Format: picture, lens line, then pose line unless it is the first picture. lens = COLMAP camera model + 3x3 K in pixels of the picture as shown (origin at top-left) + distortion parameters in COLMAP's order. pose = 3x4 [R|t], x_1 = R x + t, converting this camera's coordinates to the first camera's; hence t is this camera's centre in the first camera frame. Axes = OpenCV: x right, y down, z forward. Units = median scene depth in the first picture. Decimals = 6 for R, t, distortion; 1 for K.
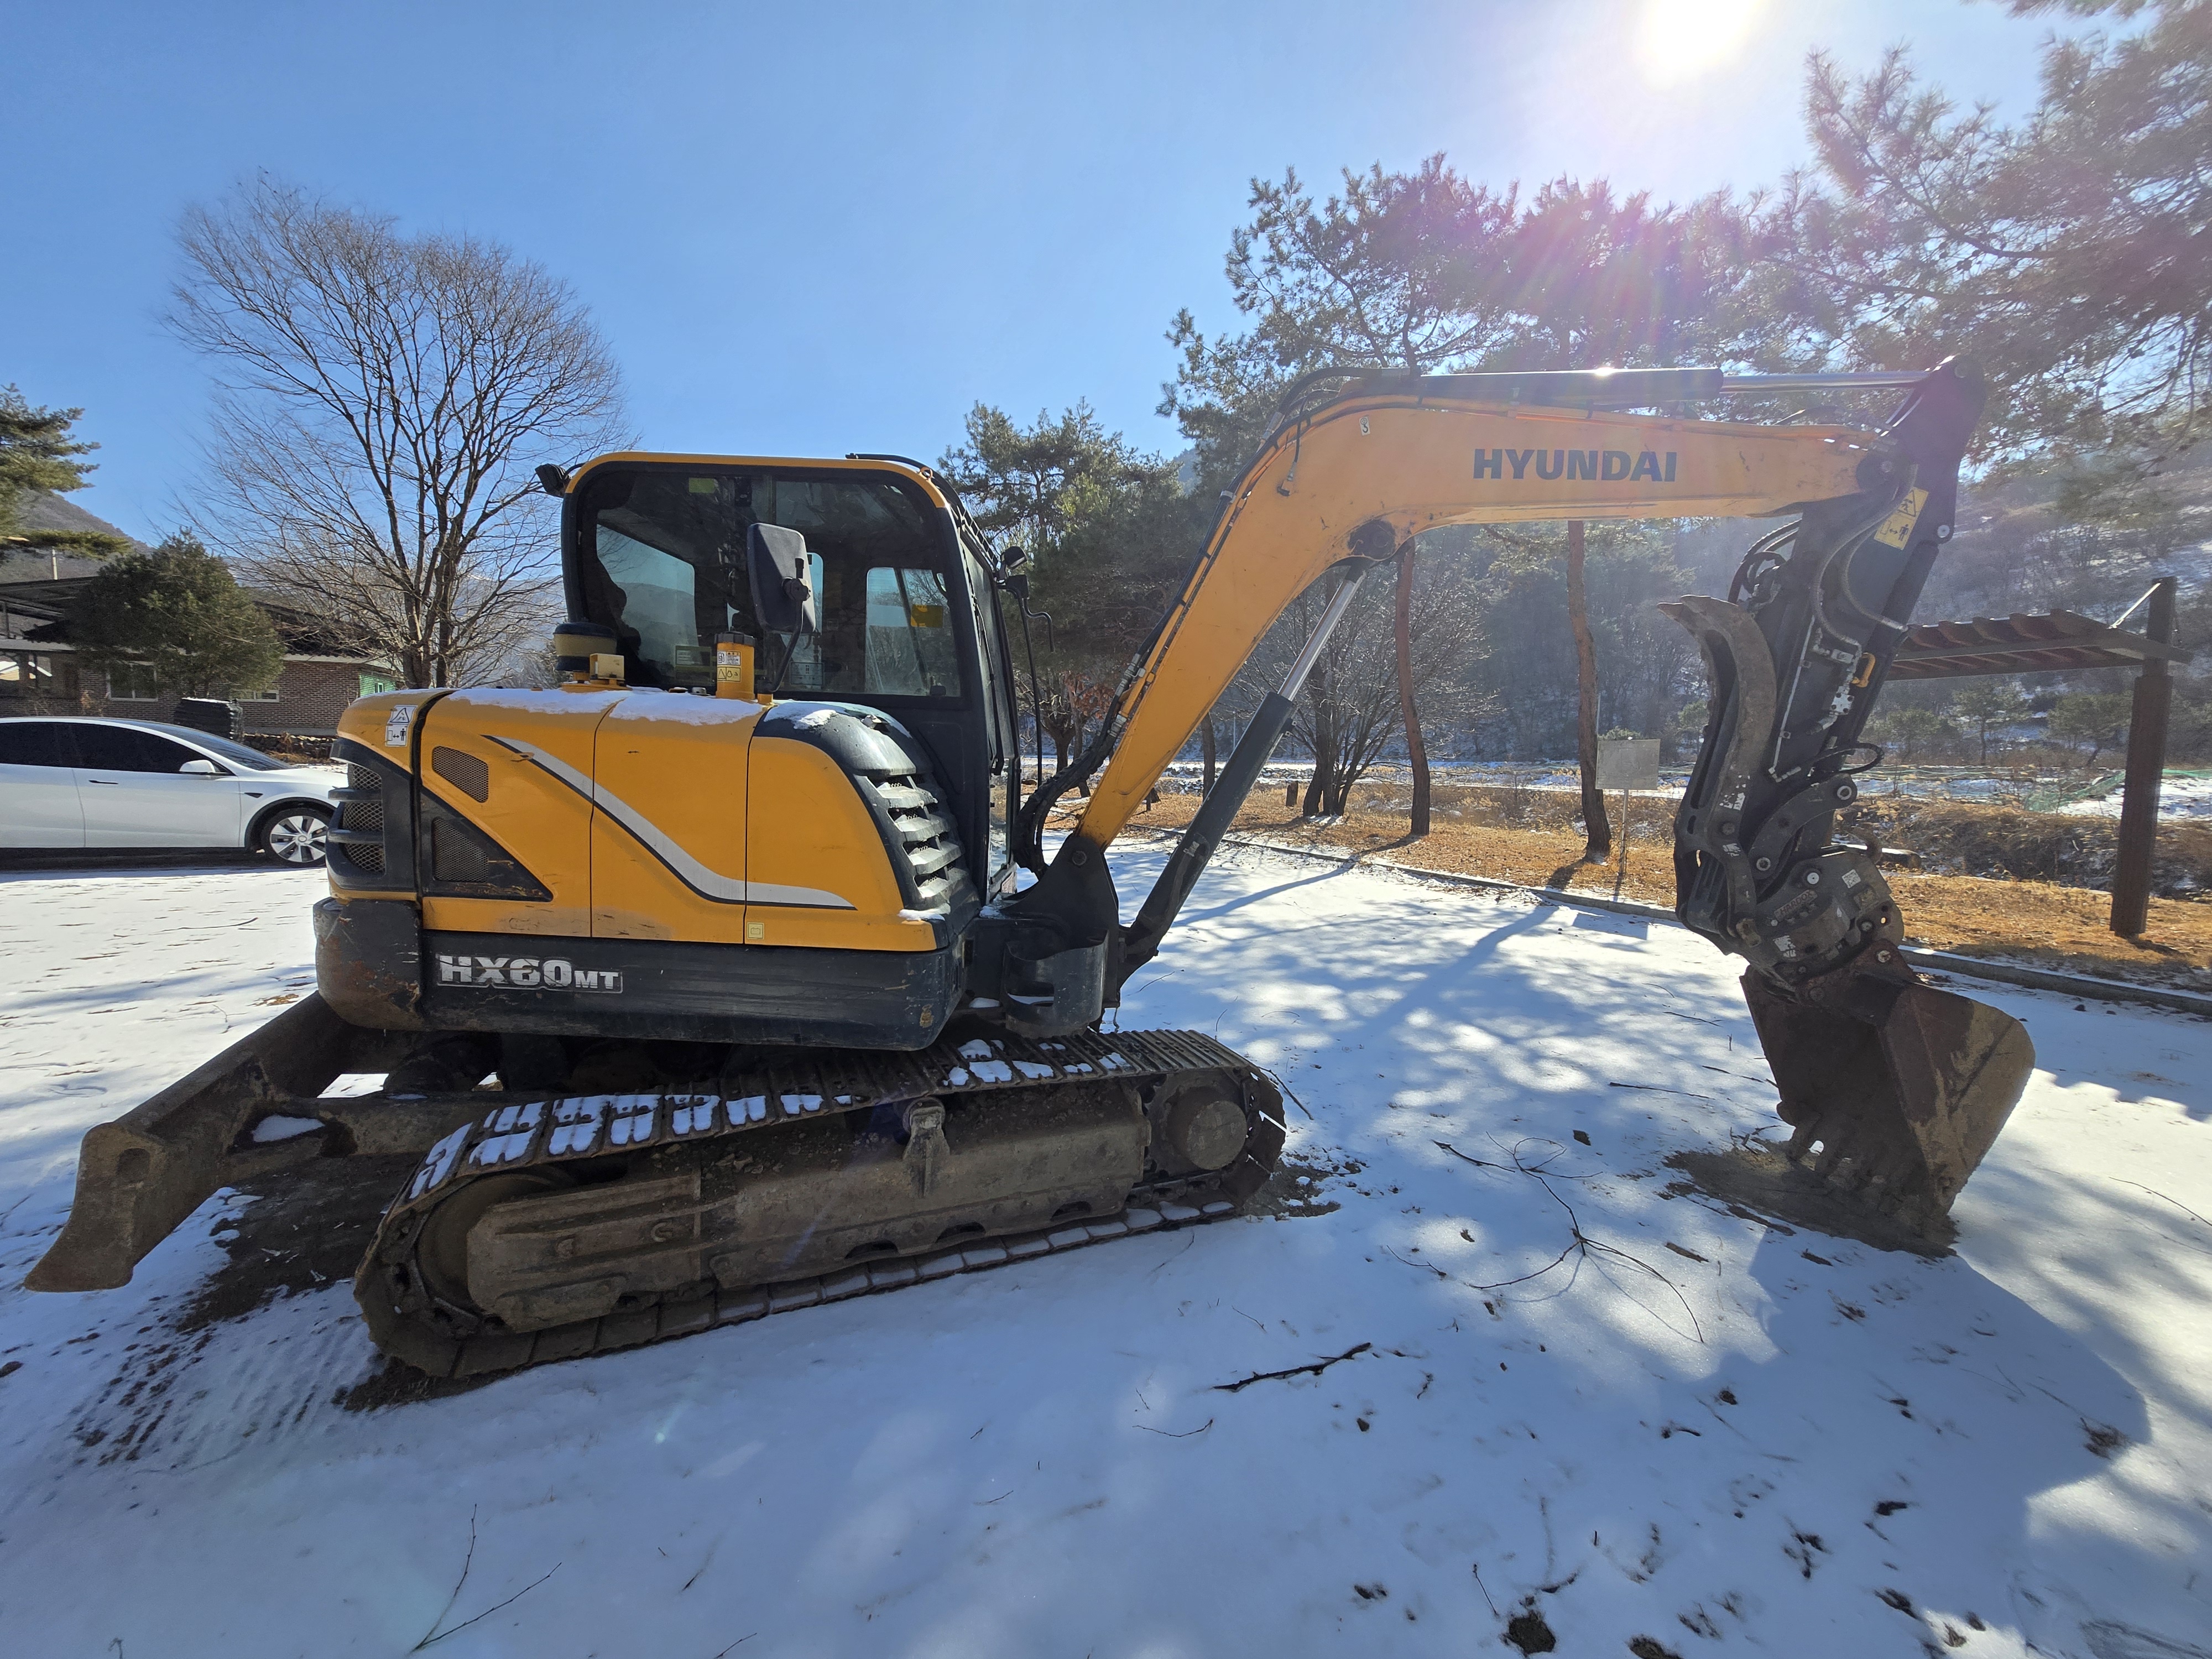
lens RADIAL K [[872.7, 0, 1106.2], [0, 872.7, 823.8], [0, 0, 1]] dist [0.000760, -0.000082]
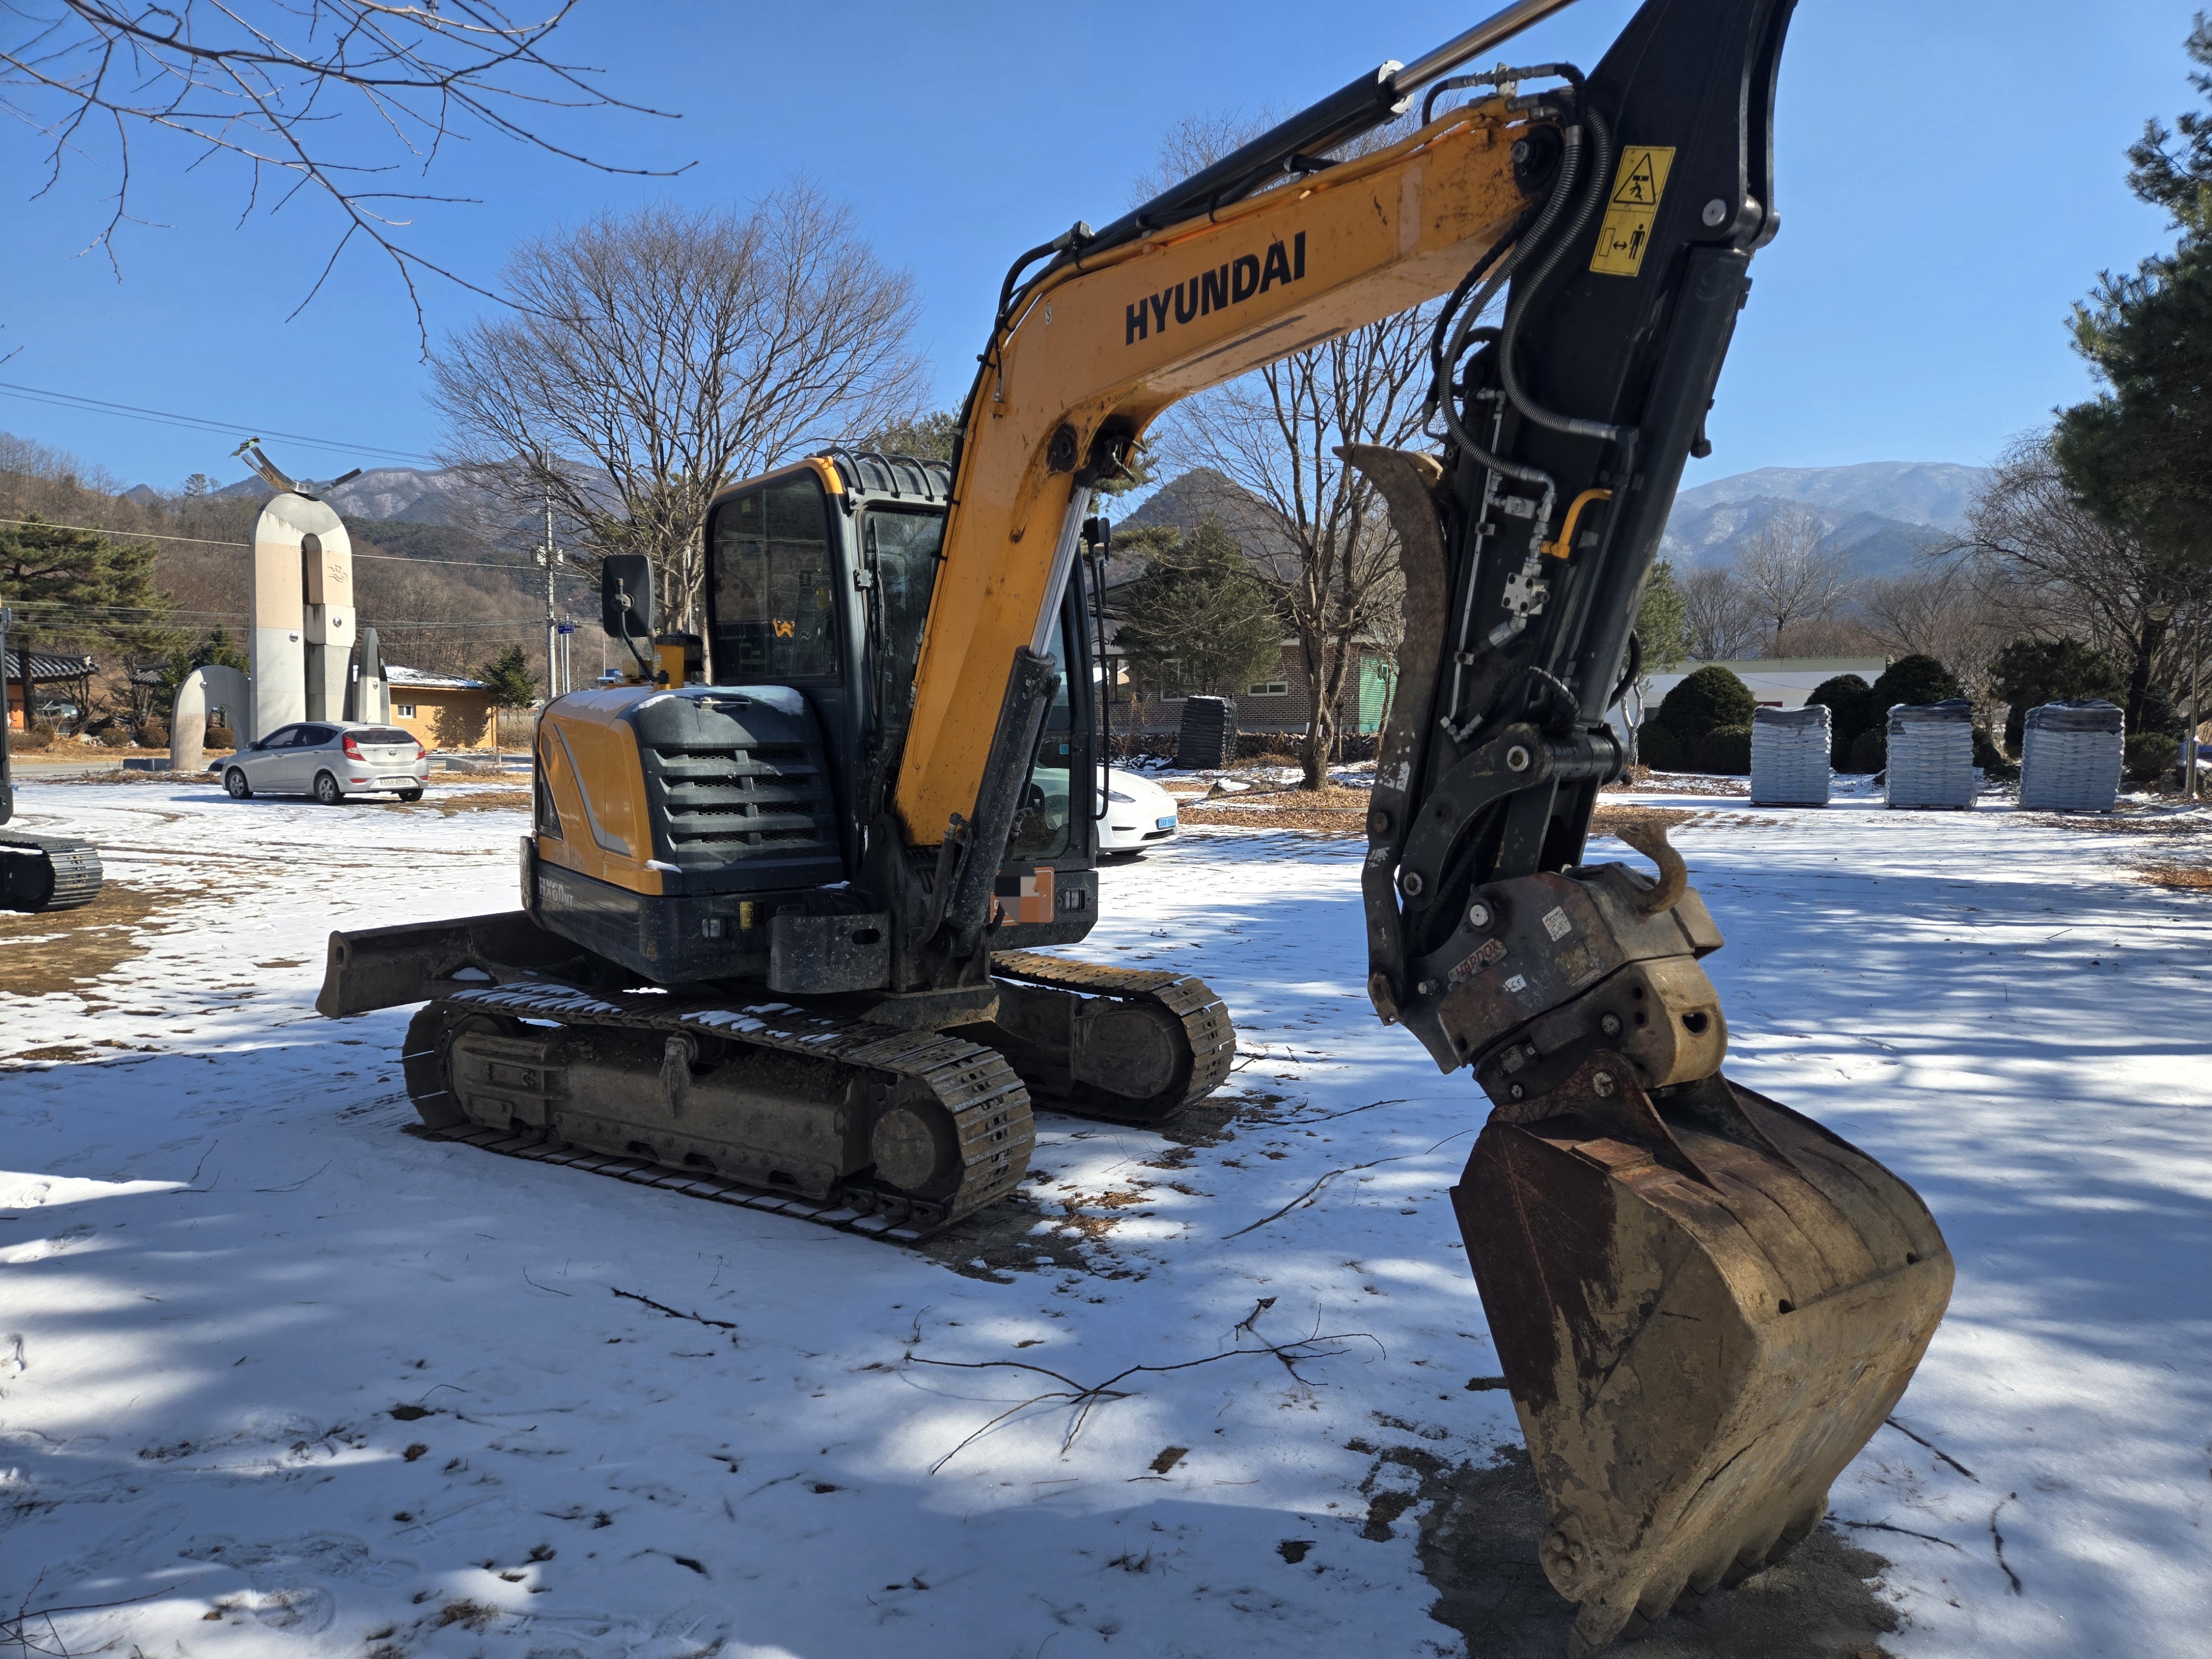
lens RADIAL K [[1487.8, 0, 1100.3], [0, 1487.8, 797.4], [0, 0, 1]] dist [0.084641, -0.068321]
pose [[0.570470, 0.010436, -0.821252, 1.490391], [-0.050964, 0.998442, -0.022713, 0.022356], [0.819736, 0.054812, 0.570113, 0.272396]]
